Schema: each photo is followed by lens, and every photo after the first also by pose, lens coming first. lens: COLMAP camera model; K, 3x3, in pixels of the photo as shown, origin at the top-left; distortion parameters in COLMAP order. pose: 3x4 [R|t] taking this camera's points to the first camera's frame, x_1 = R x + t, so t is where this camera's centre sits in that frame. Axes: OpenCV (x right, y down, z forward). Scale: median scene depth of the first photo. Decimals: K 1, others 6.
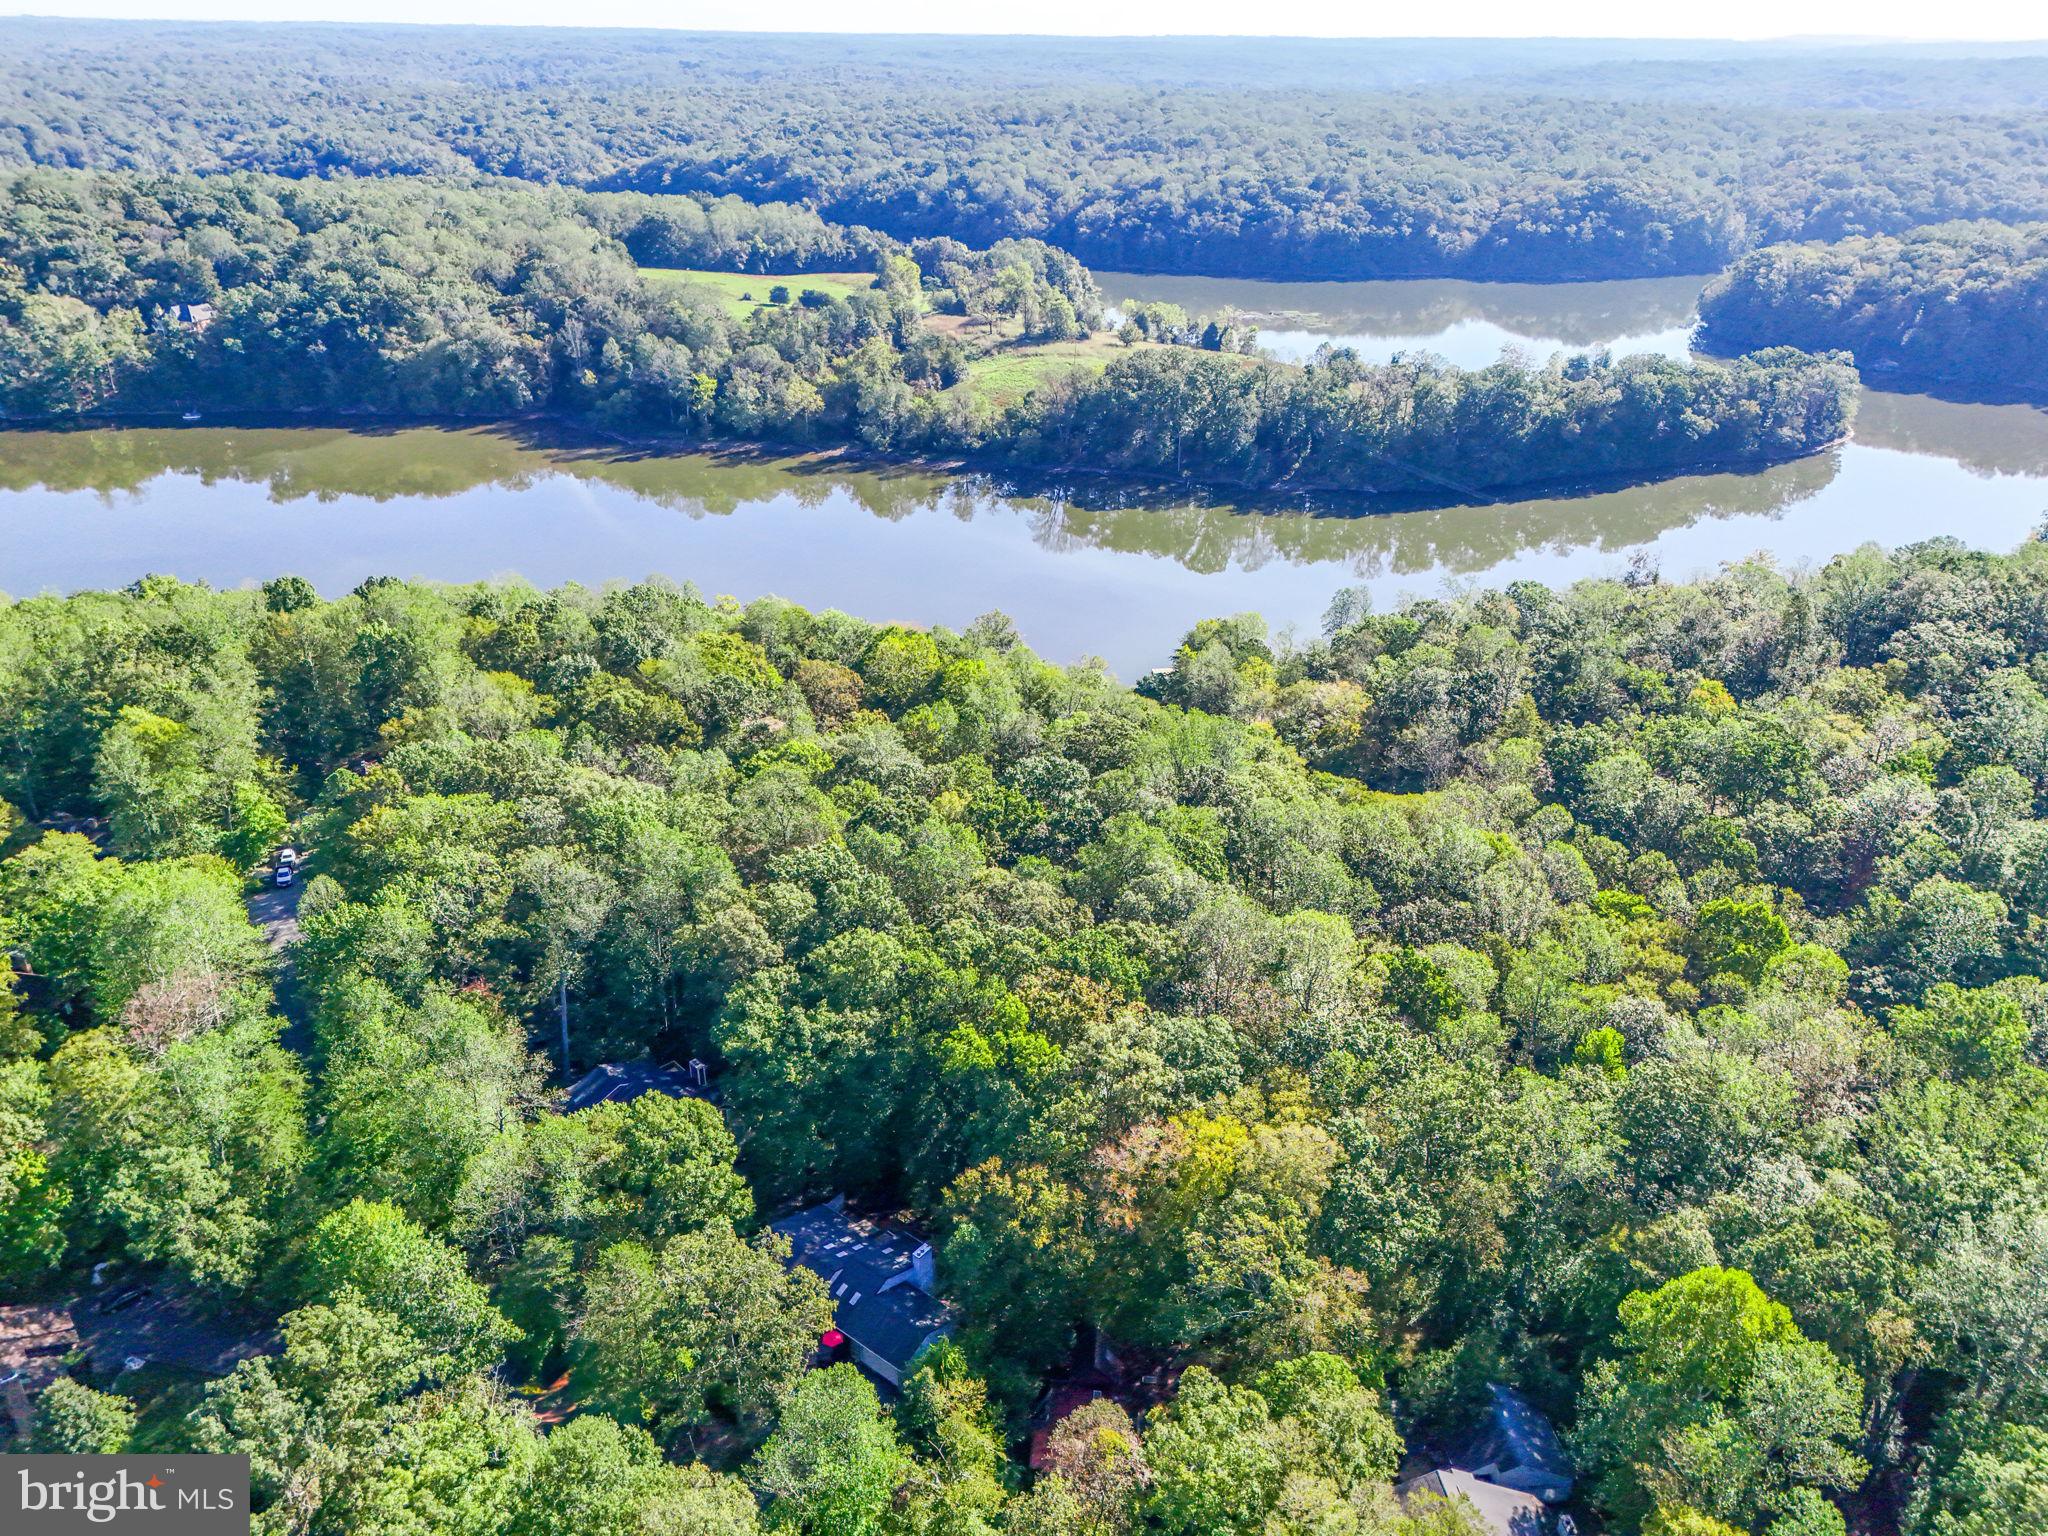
lens RADIAL K [[1500.2, 0, 1027.4], [0, 1500.2, 767.5], [0, 0, 1]] dist [0.062795, -0.045496]
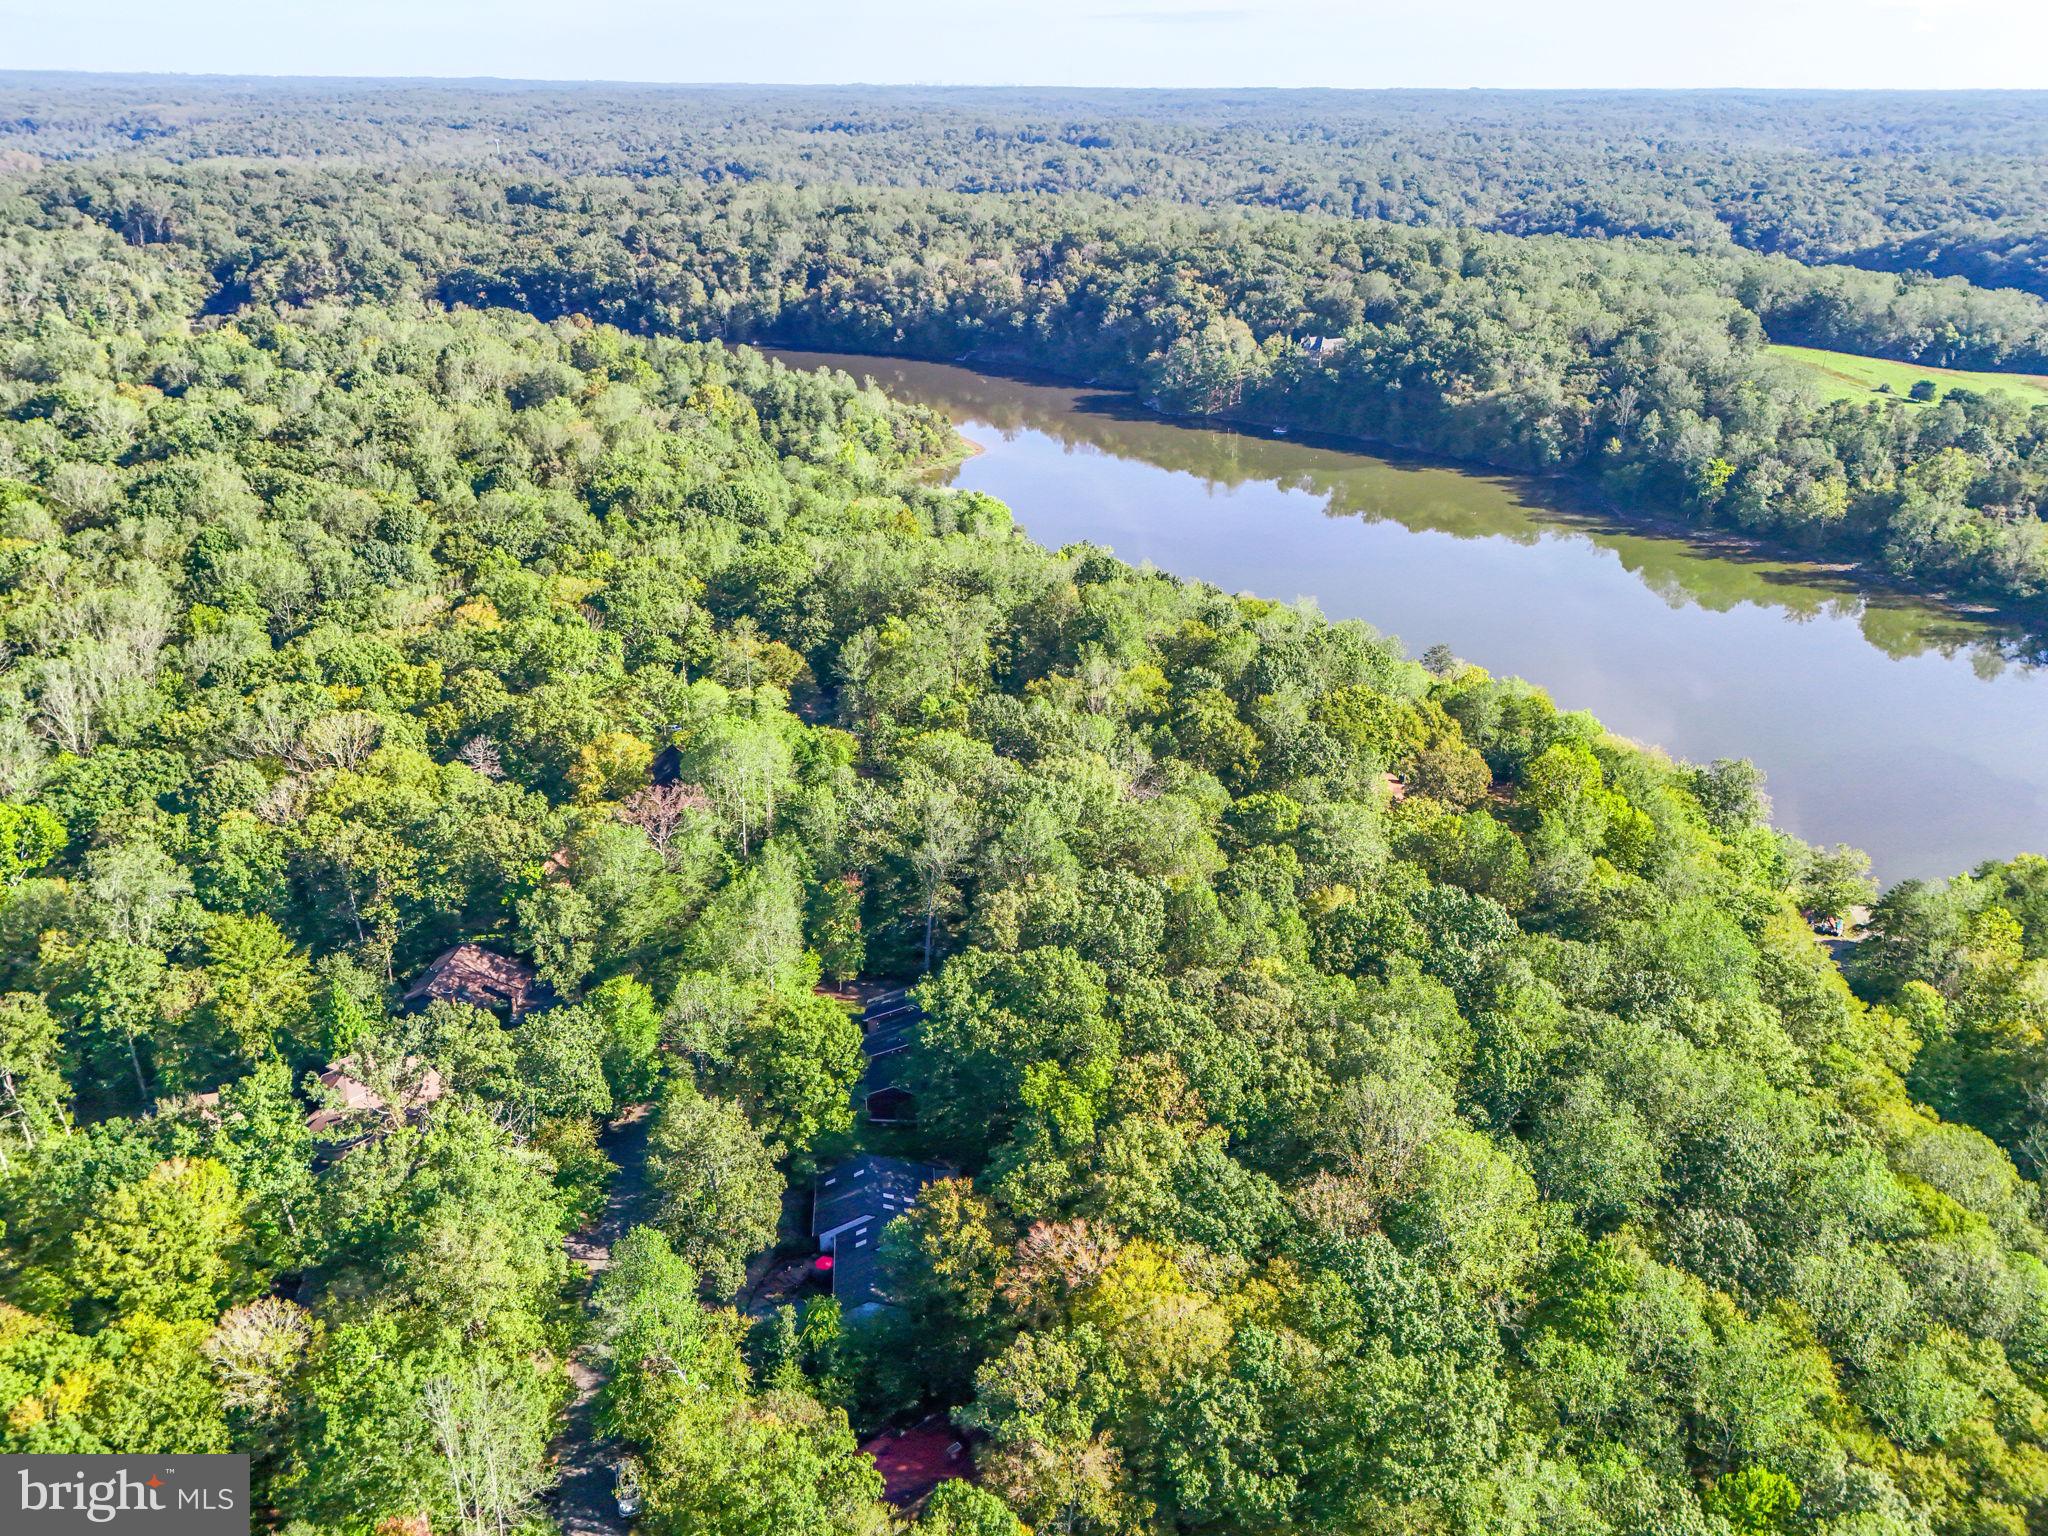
lens RADIAL K [[1500.2, 0, 1027.5], [0, 1500.2, 767.2], [0, 0, 1]] dist [0.062795, -0.045496]
pose [[0.696060, 0.293852, -0.655097, 0.136627], [-0.317115, 0.944417, 0.086686, -0.024738], [0.644157, 0.147402, 0.750556, 0.049164]]
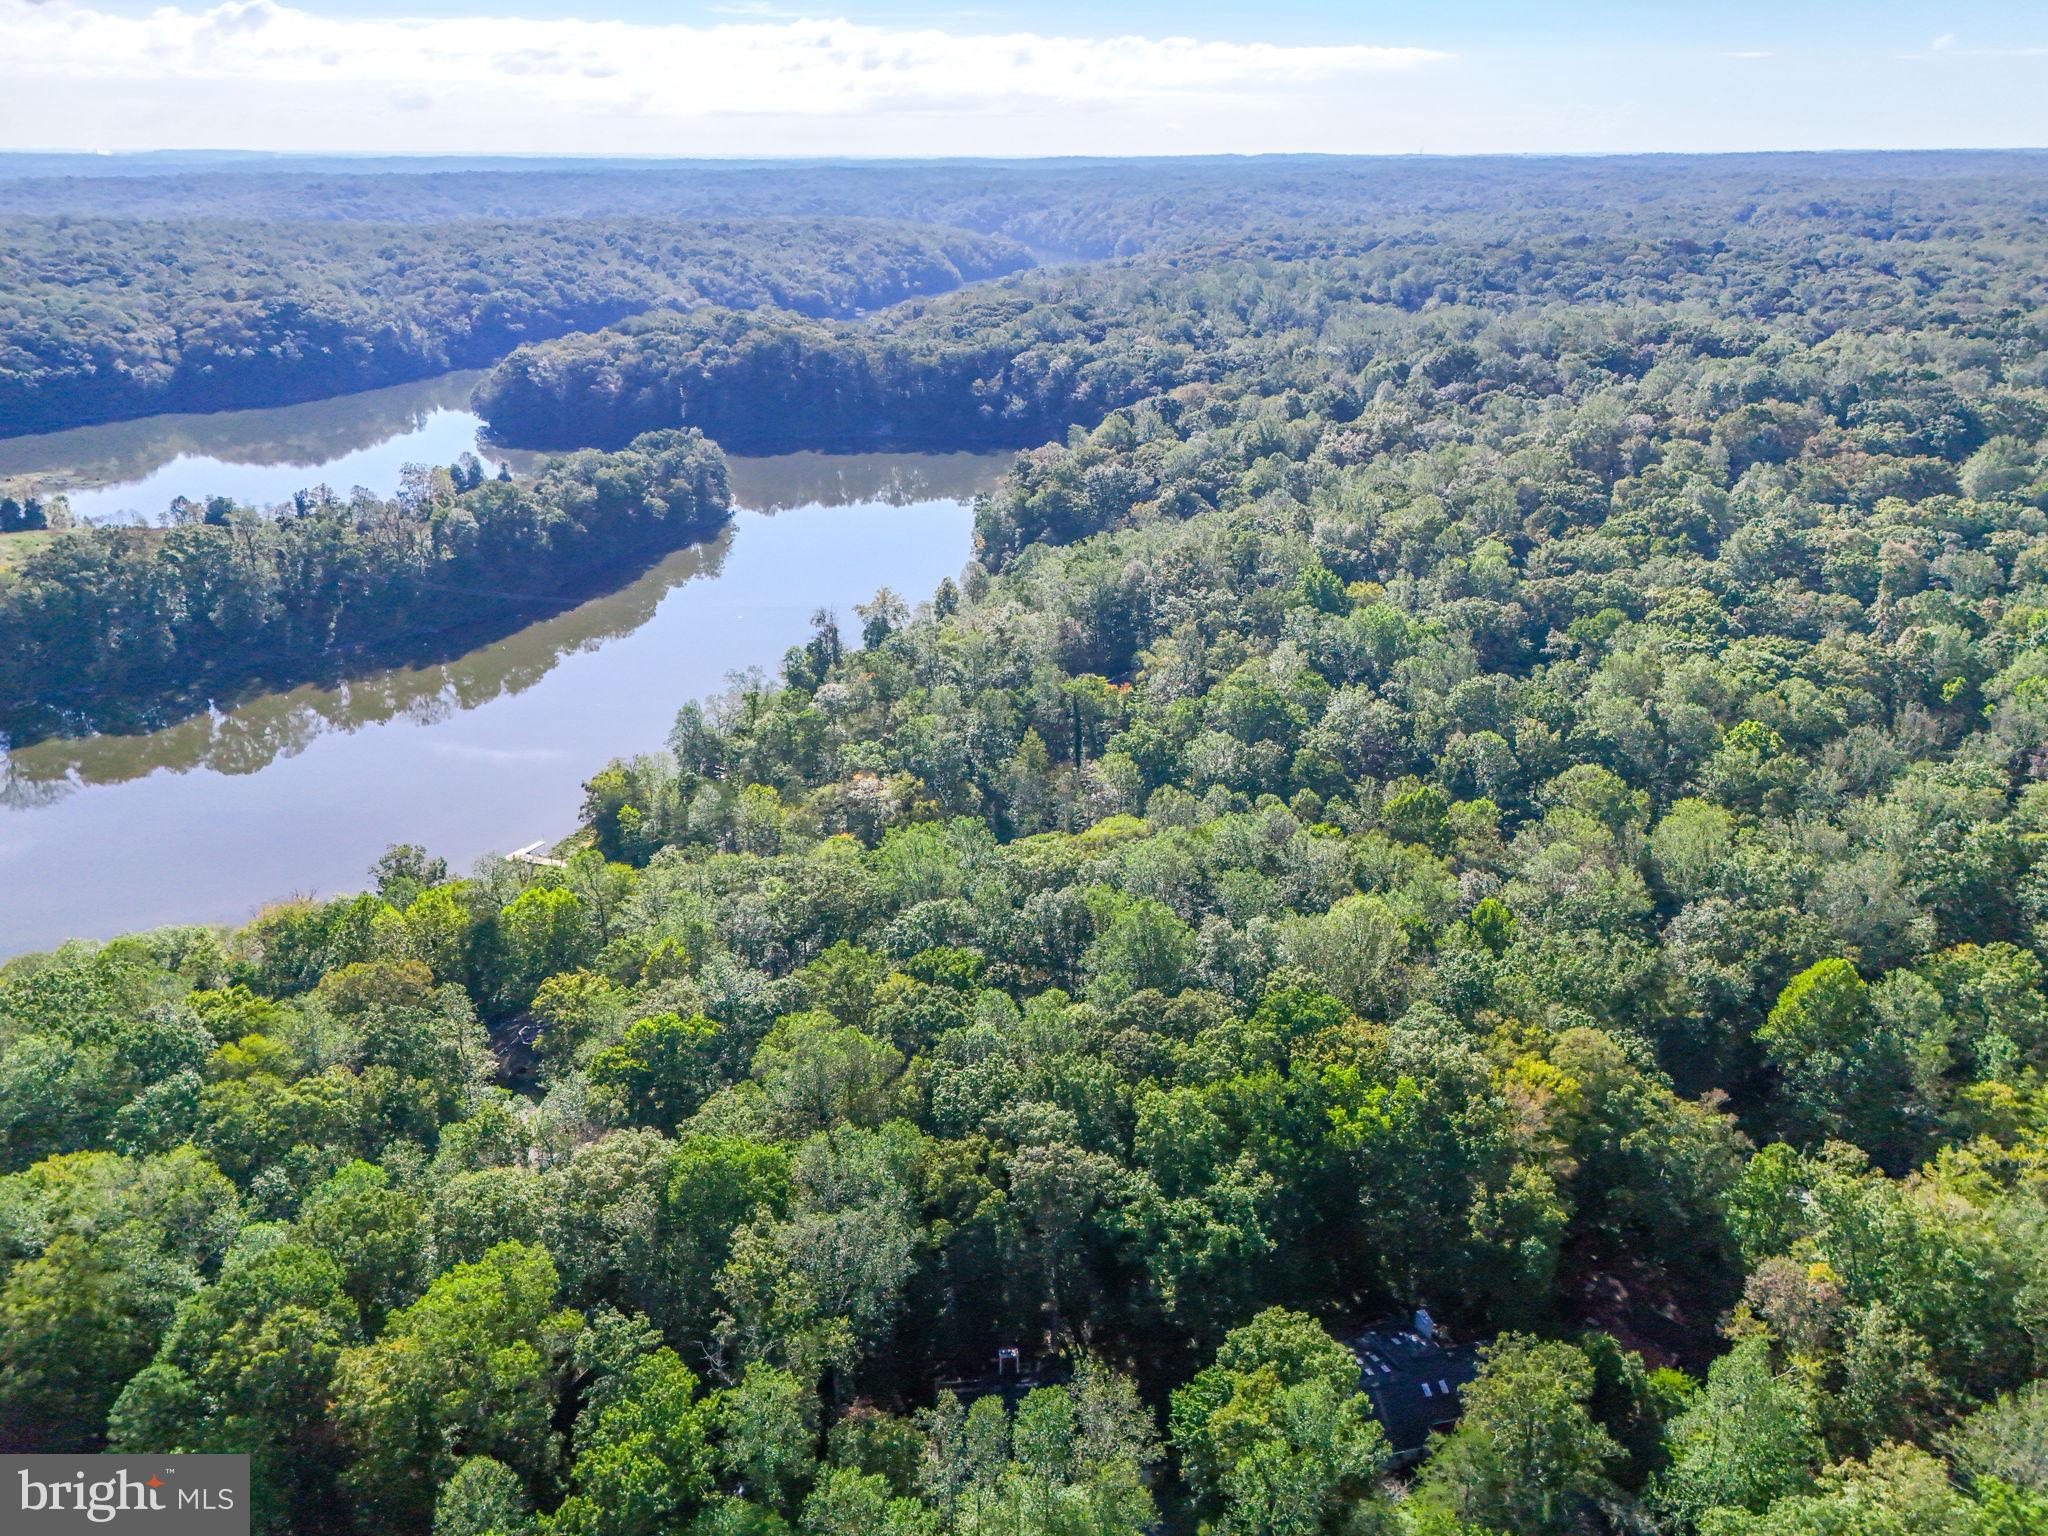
lens RADIAL K [[1500.2, 0, 1028.8], [0, 1500.2, 762.8], [0, 0, 1]] dist [0.062795, -0.045496]
pose [[0.606404, -0.305535, 0.734113, -0.211253], [0.352690, 0.930796, 0.096059, -0.054806], [-0.712660, 0.200664, 0.672198, 0.101058]]
